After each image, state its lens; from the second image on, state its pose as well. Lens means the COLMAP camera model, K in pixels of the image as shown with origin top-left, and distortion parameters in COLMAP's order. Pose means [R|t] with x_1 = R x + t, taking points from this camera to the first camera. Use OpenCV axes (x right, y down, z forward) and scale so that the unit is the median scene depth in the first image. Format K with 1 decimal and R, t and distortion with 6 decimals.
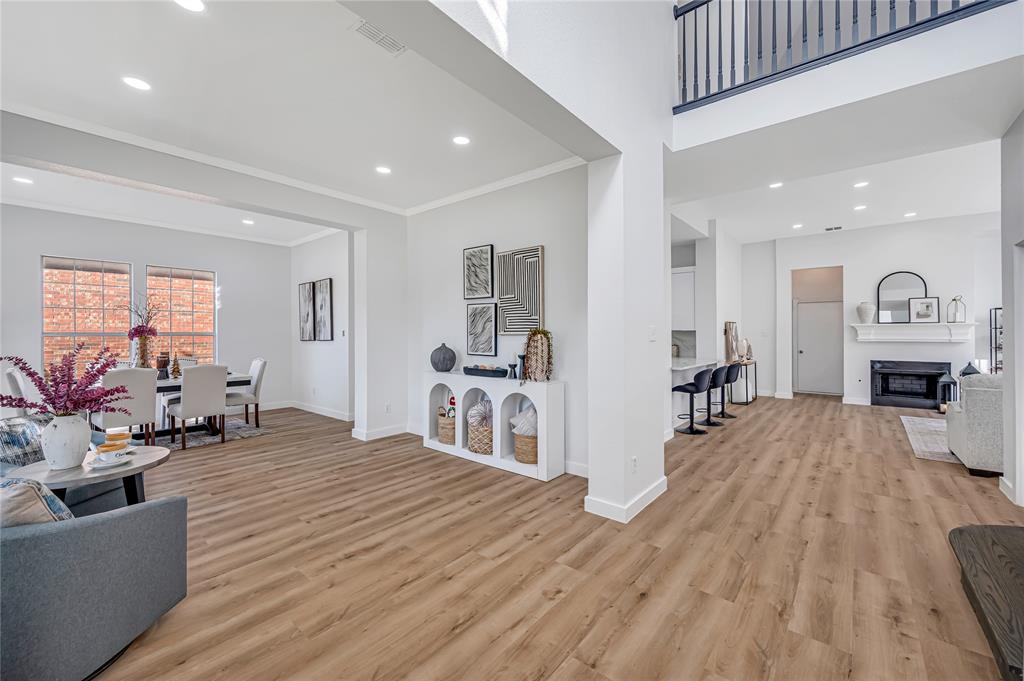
lens RADIAL K [[407.9, 0, 509.5], [0, 407.9, 337.5], [0, 0, 1]] dist [-0.003584, -0.000438]
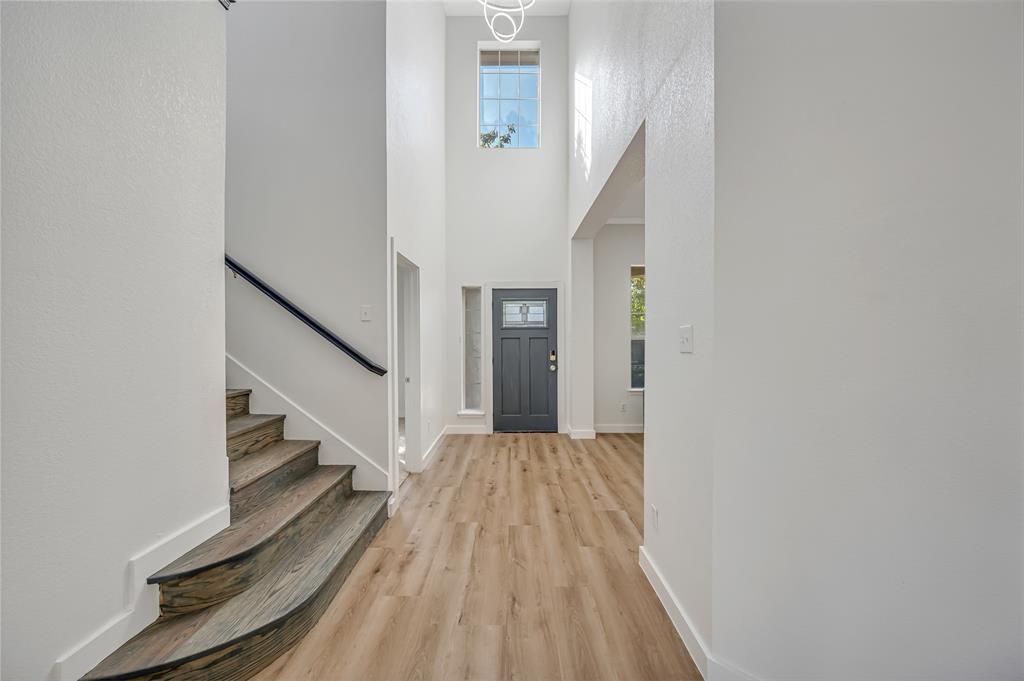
lens RADIAL K [[407.9, 0, 511.9], [0, 407.9, 338.1], [0, 0, 1]] dist [-0.003584, -0.000438]
pose [[-0.764373, 0.007302, -0.644733, 1.270546], [-0.002778, 0.999889, 0.014617, -0.026130], [0.644768, 0.012964, -0.764268, 1.816376]]
